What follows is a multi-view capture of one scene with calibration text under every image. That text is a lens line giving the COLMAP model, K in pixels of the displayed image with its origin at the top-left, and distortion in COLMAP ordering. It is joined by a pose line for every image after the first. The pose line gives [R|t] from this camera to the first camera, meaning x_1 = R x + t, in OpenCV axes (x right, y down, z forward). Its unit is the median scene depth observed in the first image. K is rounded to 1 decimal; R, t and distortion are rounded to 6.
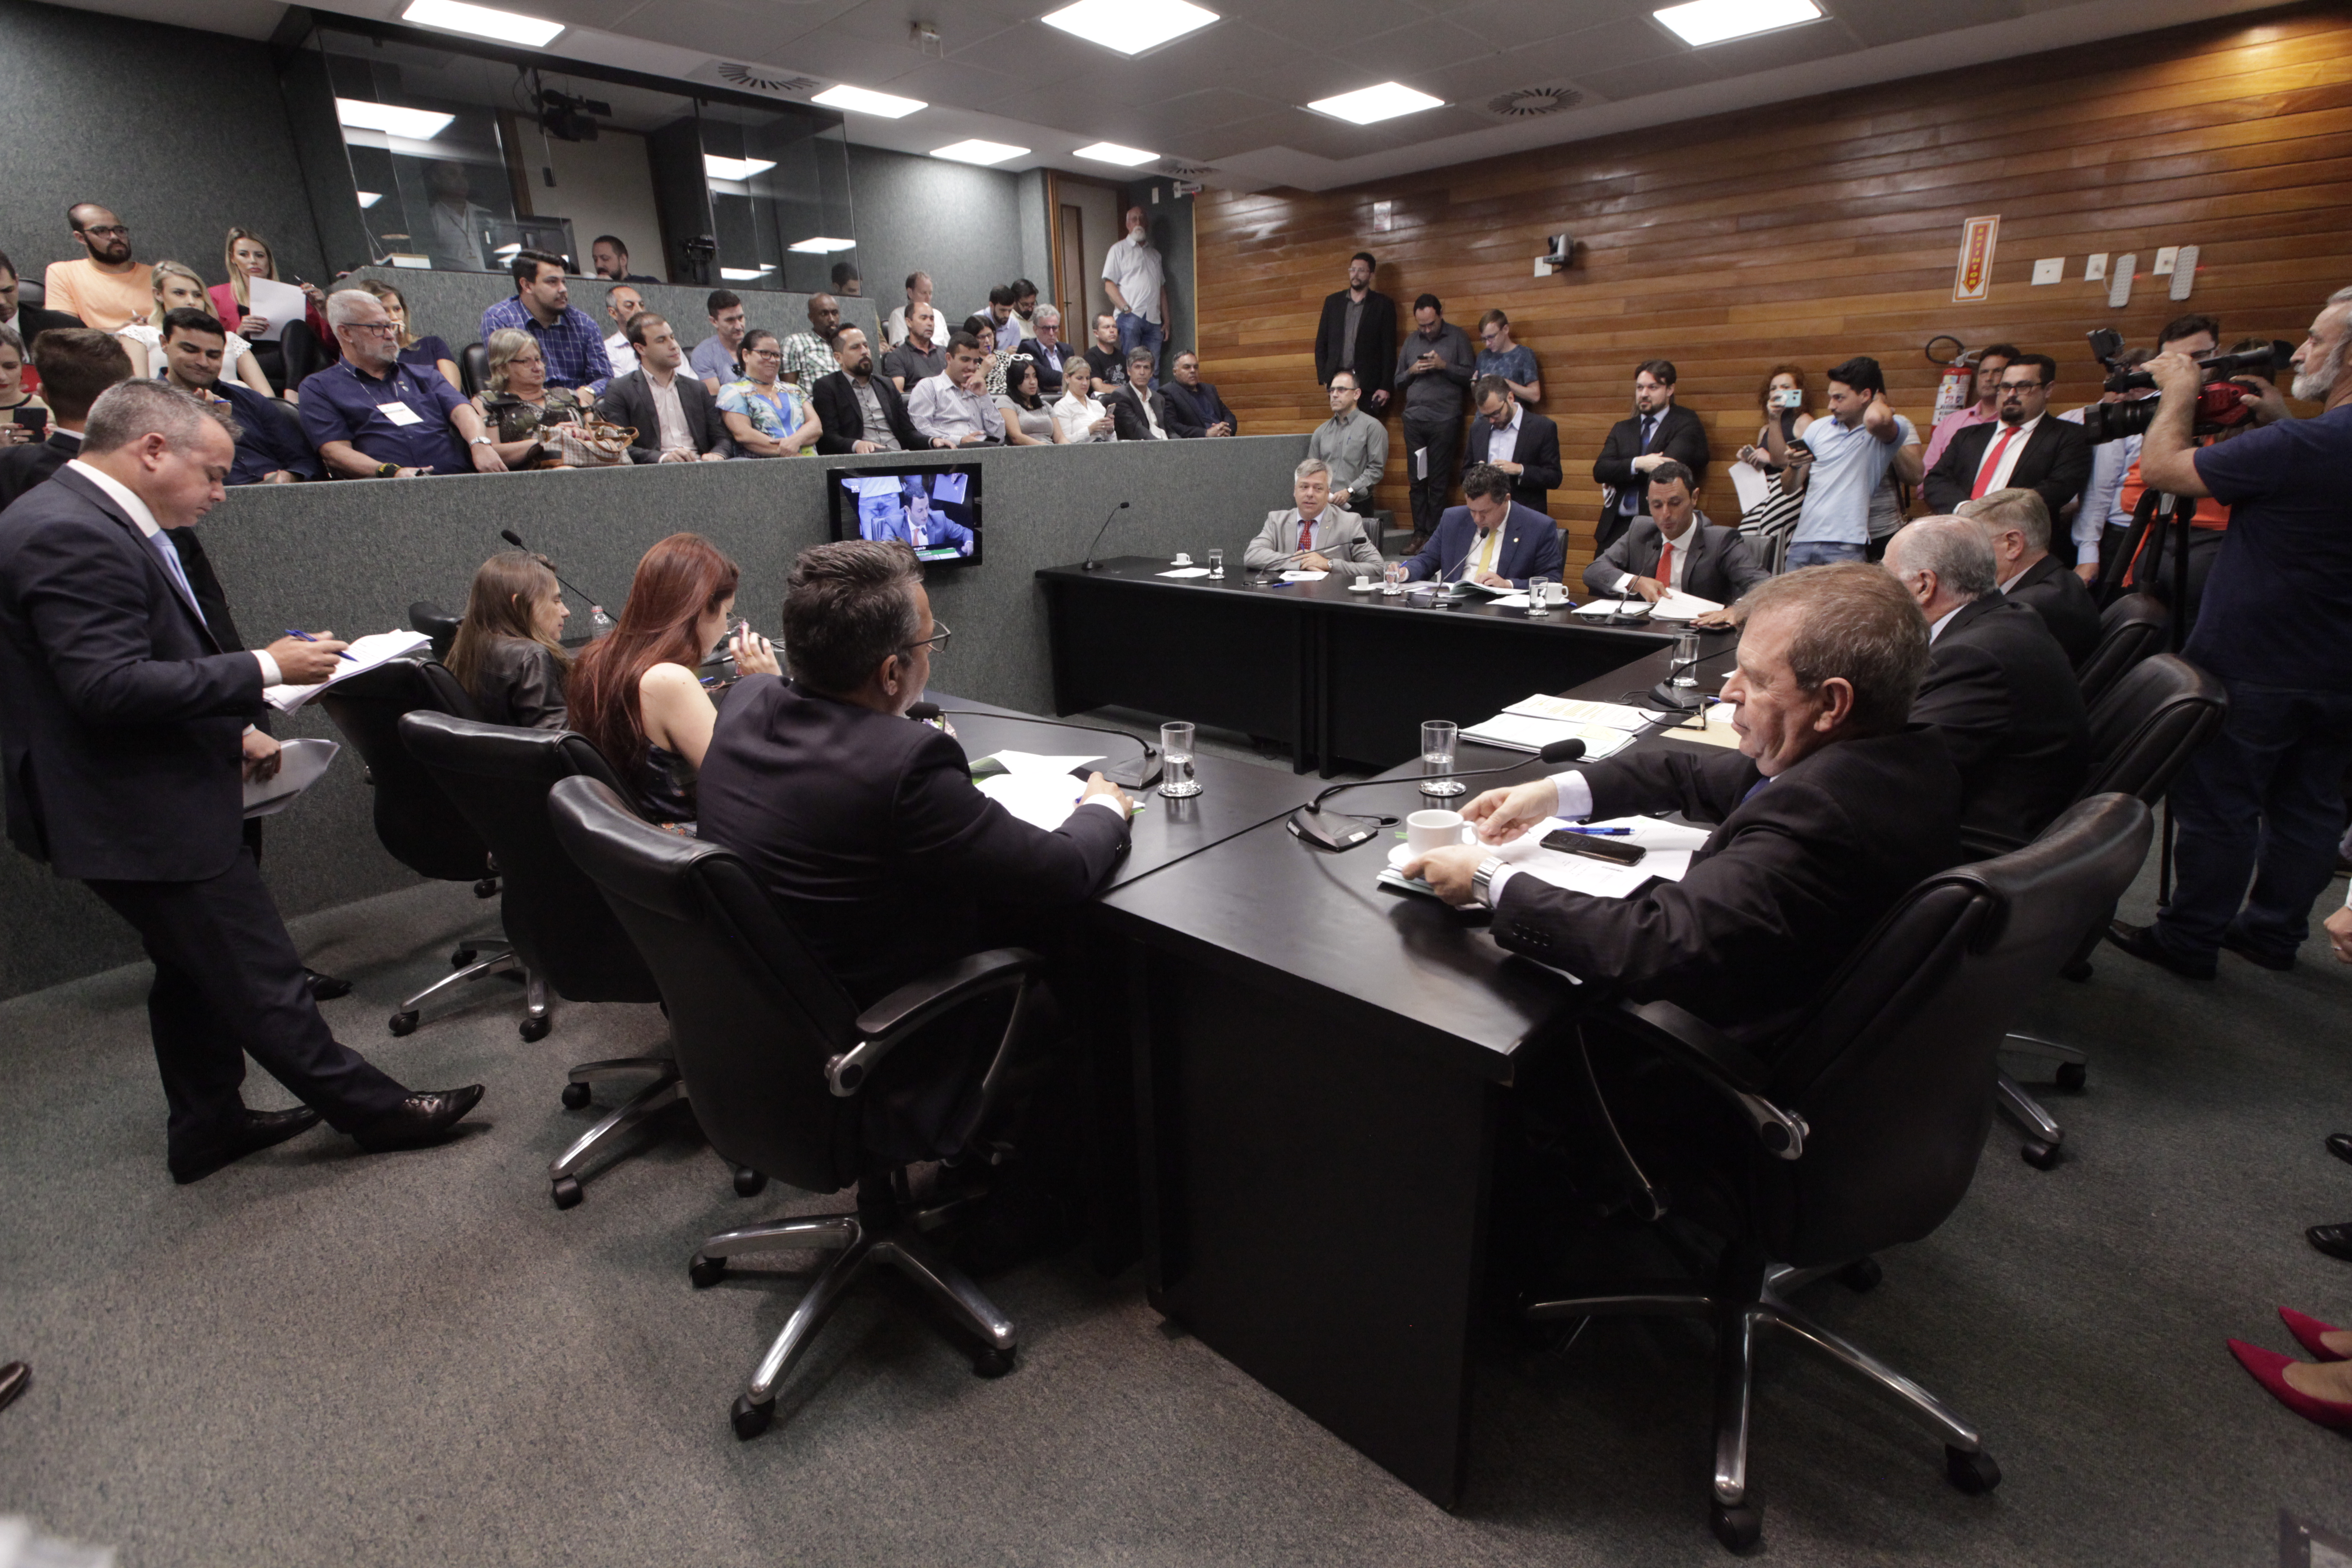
lens RADIAL K [[1081.4, 0, 1176.4], [0, 1081.4, 769.4], [0, 0, 1]] dist [-0.034300, 0.010825]
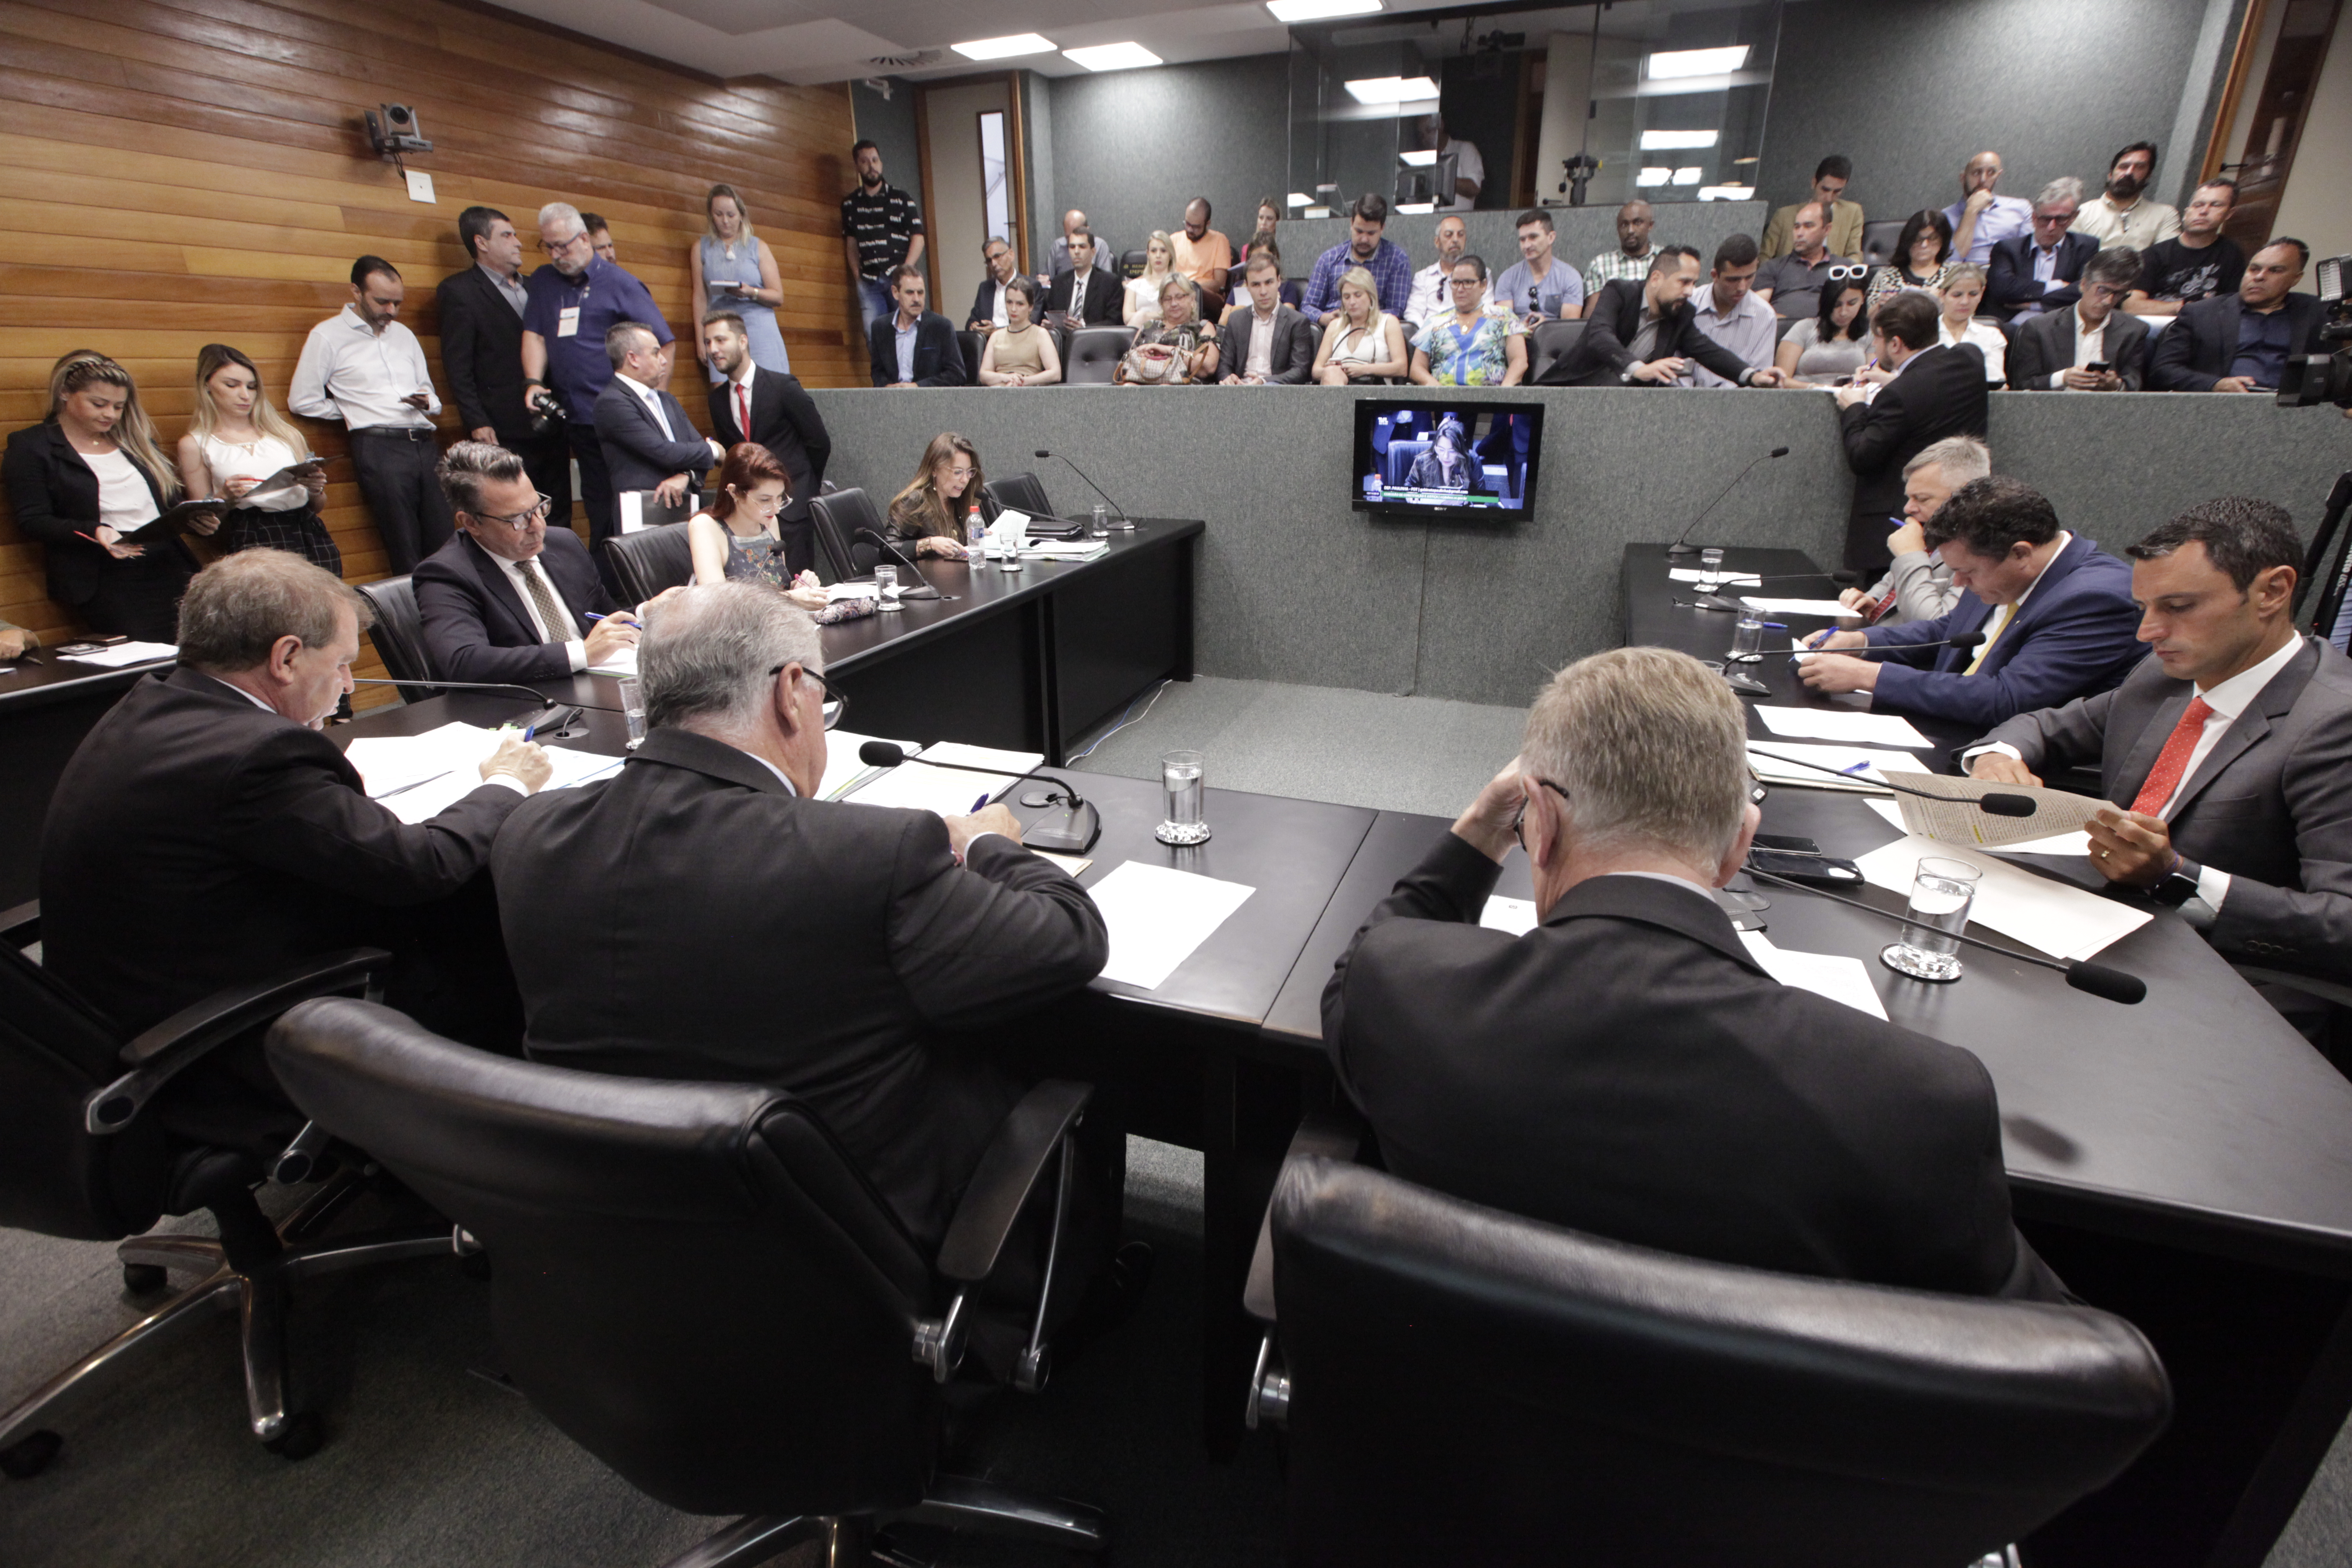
lens RADIAL K [[1081.4, 0, 1177.4], [0, 1081.4, 797.9], [0, 0, 1]] dist [-0.034300, 0.010825]
pose [[0.353111, 0.366319, -0.860885, 0.576590], [-0.292285, 0.917297, 0.270436, -0.137382], [0.888753, 0.156130, 0.430977, 0.402928]]
